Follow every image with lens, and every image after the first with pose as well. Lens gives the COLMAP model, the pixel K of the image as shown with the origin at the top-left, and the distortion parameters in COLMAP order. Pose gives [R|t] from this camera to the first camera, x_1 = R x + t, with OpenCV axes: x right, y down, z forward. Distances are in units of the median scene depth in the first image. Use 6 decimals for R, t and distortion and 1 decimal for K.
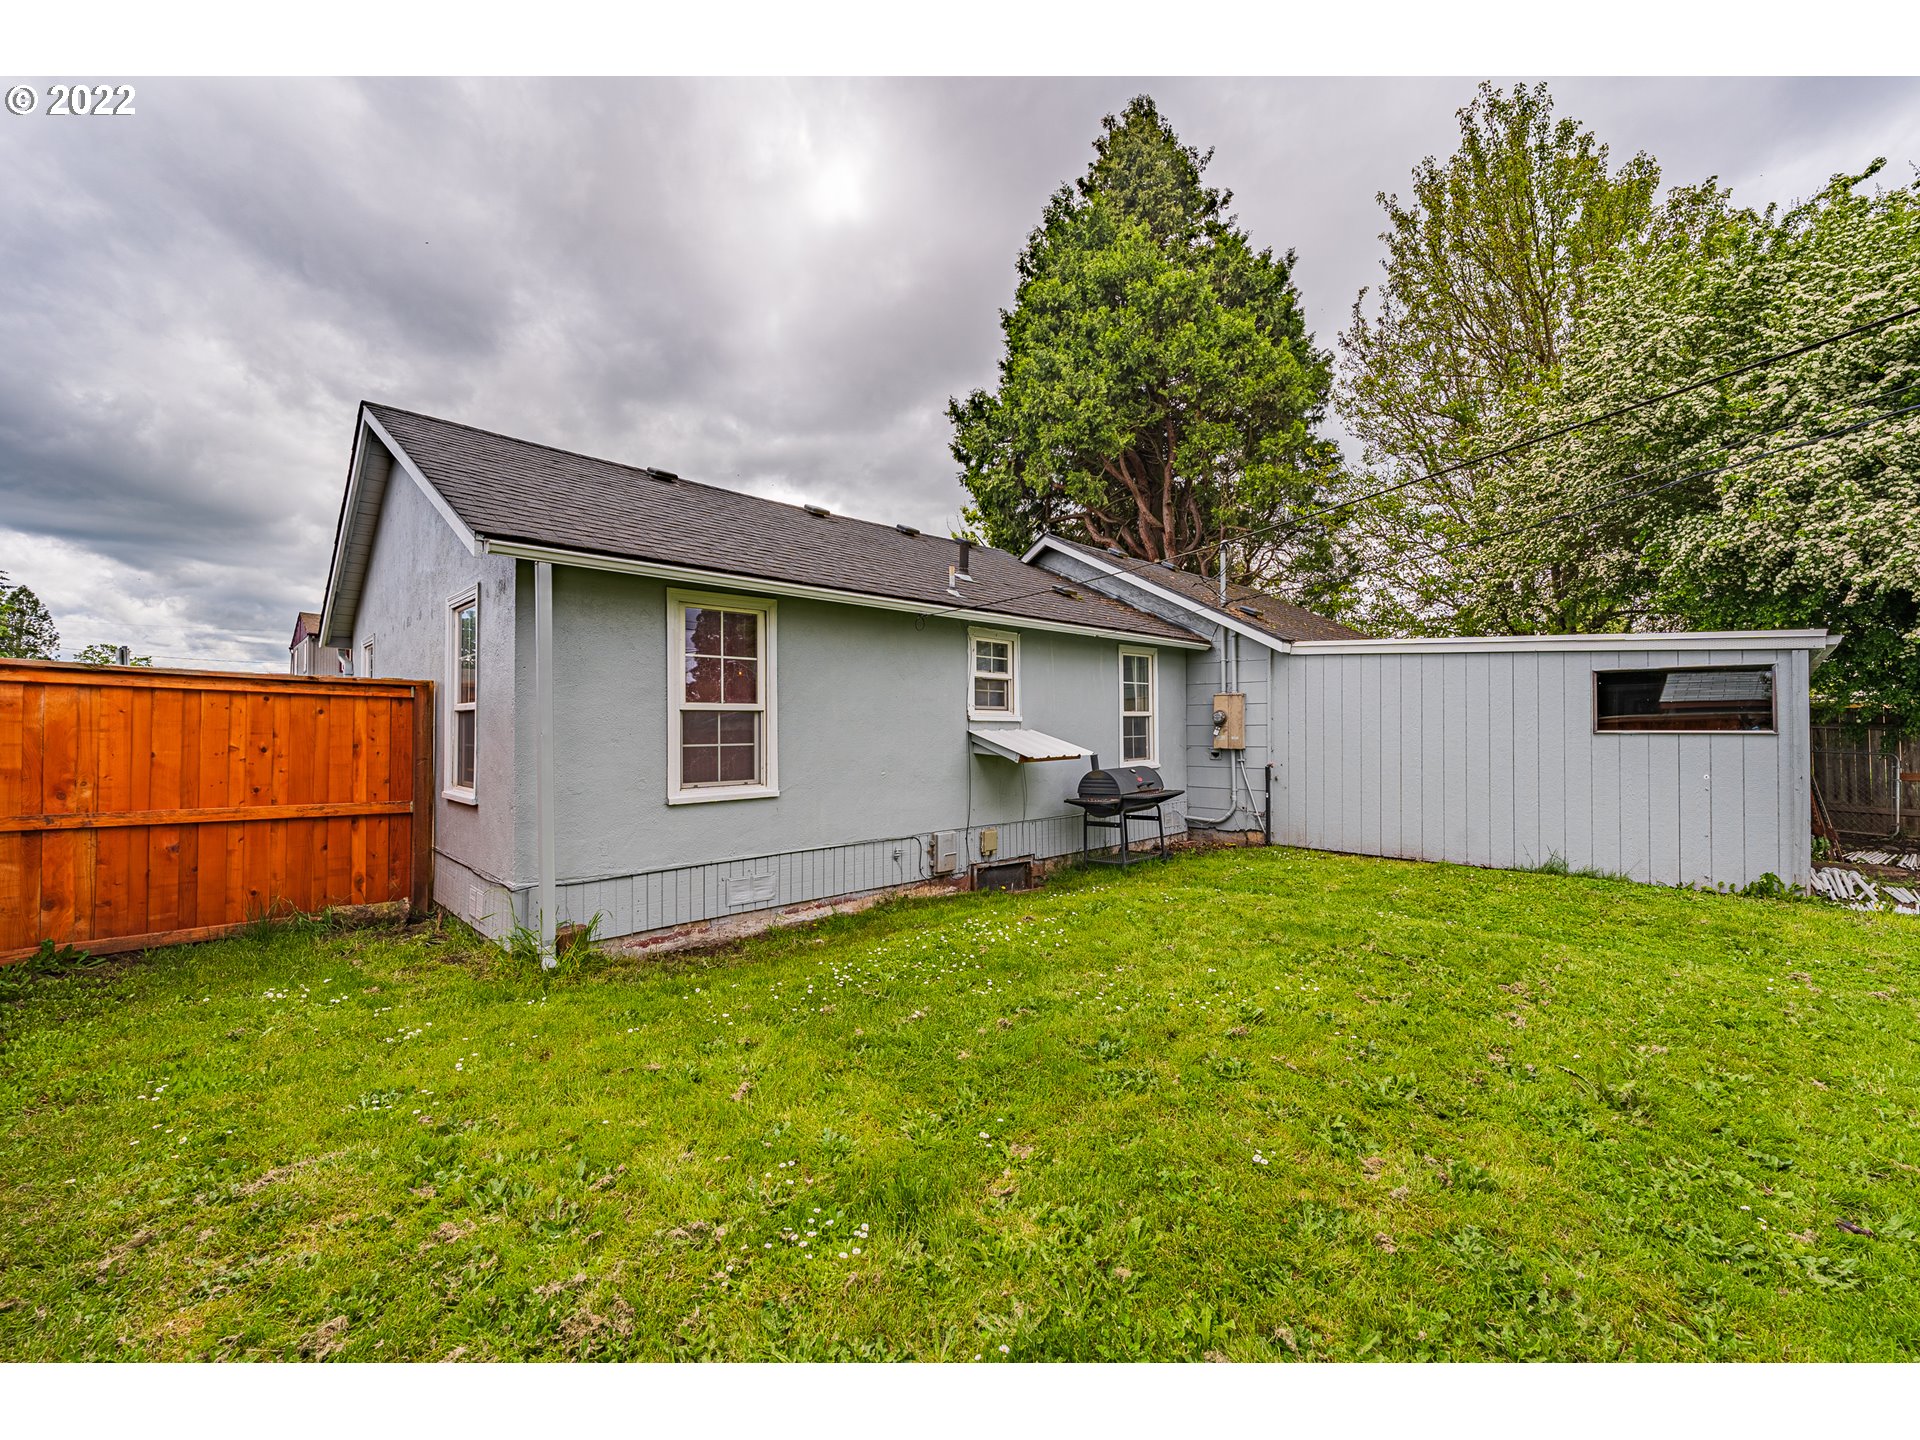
lens RADIAL K [[778.4, 0, 965.2], [0, 778.4, 725.4], [0, 0, 1]] dist [-0.016881, -0.000346]
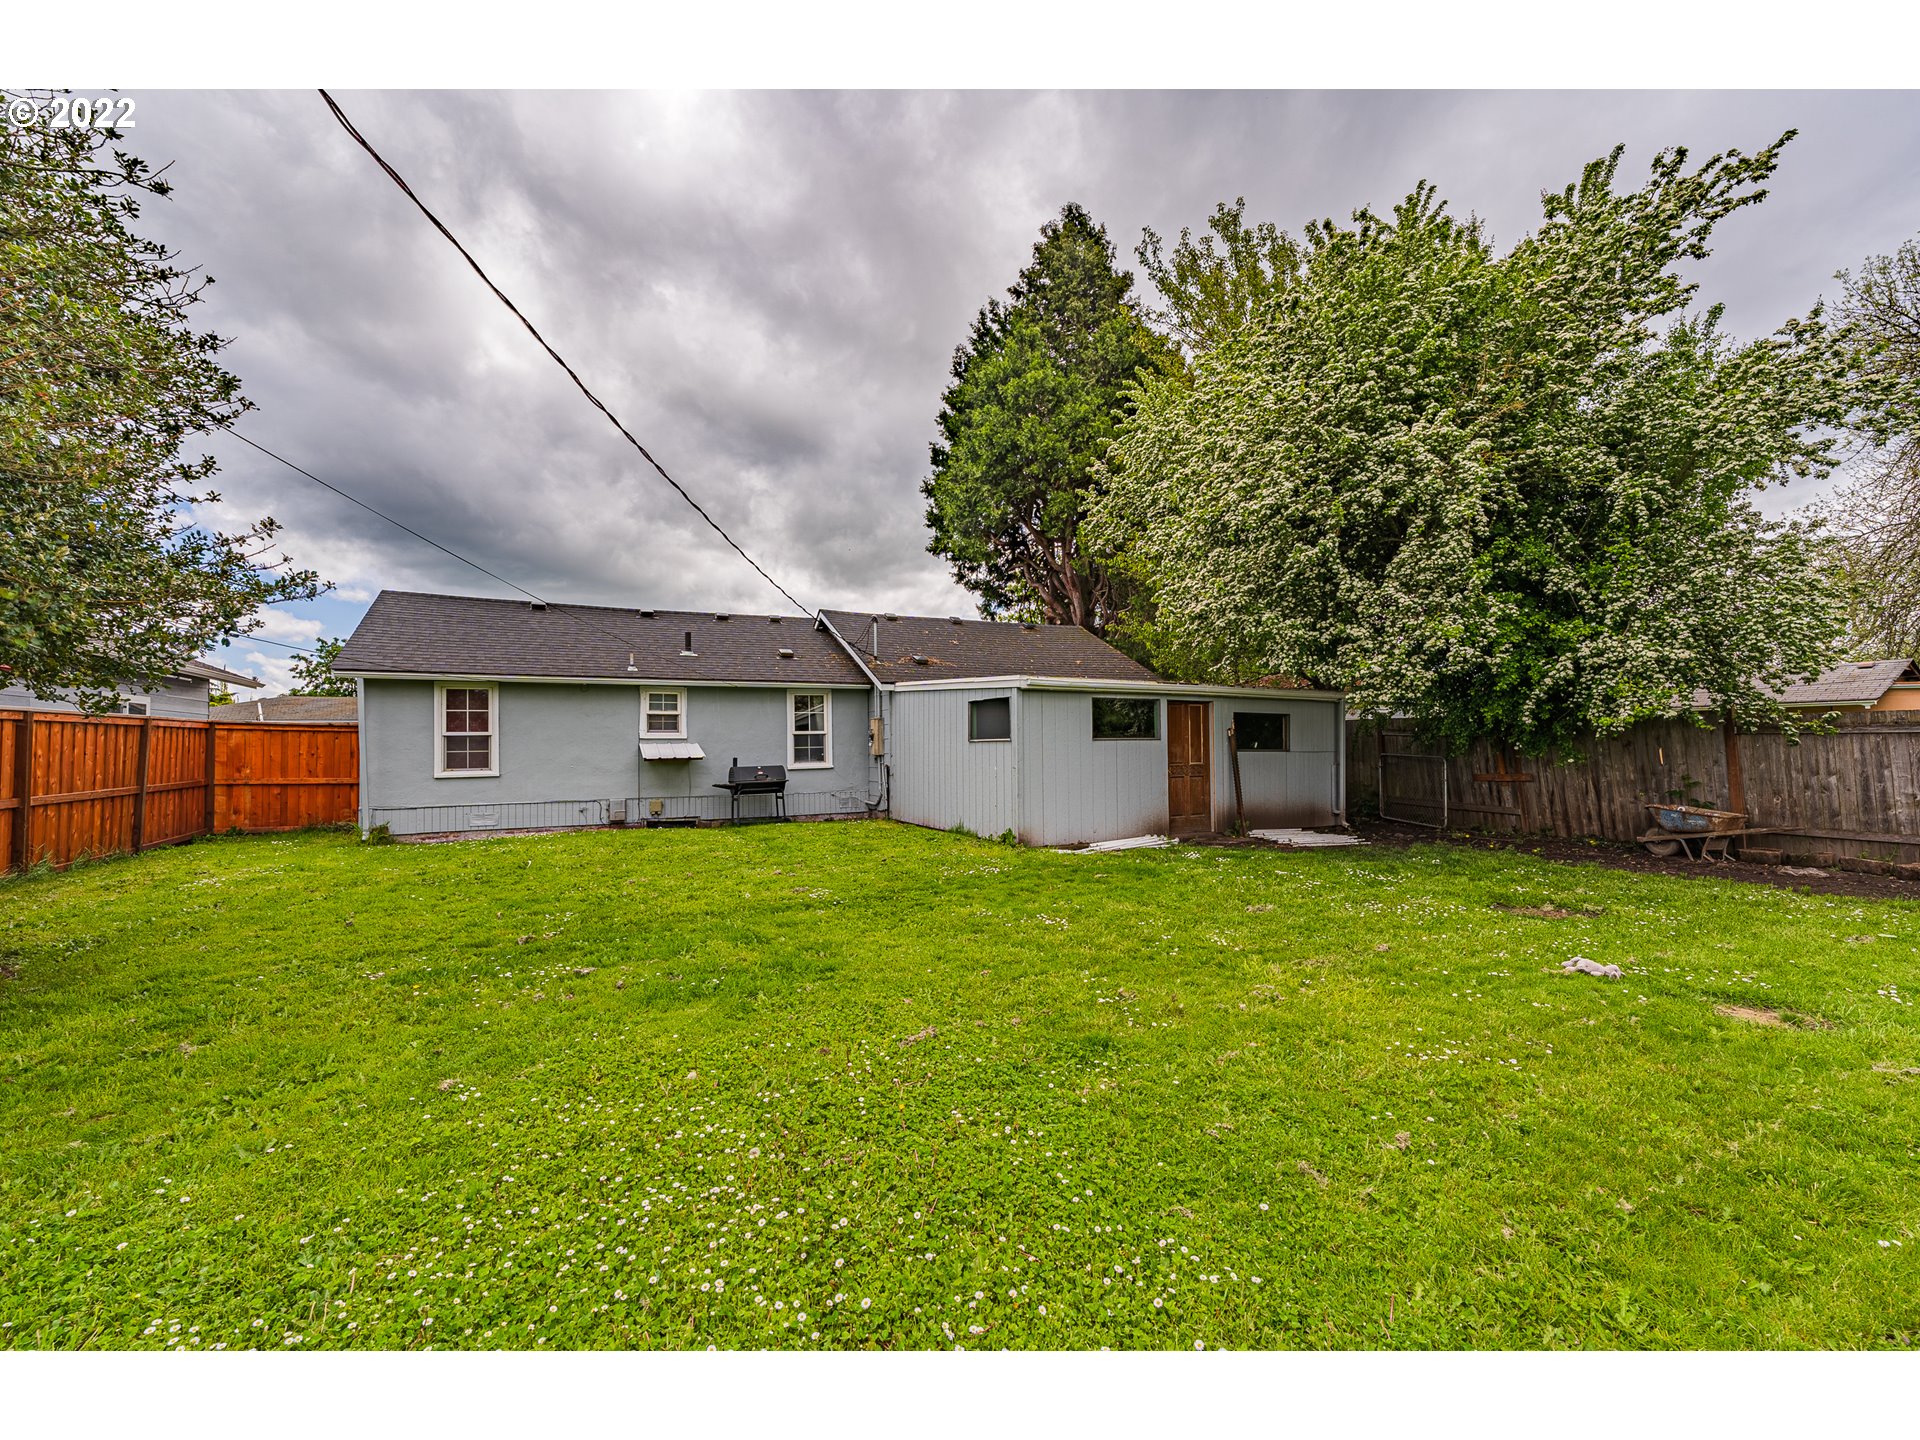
lens RADIAL K [[788.5, 0, 938.2], [0, 788.5, 689.2], [0, 0, 1]] dist [-0.007184, -0.000120]
pose [[0.949347, -0.031391, -0.312658, 1.577865], [0.011545, 0.997810, -0.065128, 0.008867], [0.314018, 0.058219, 0.947630, -0.667908]]
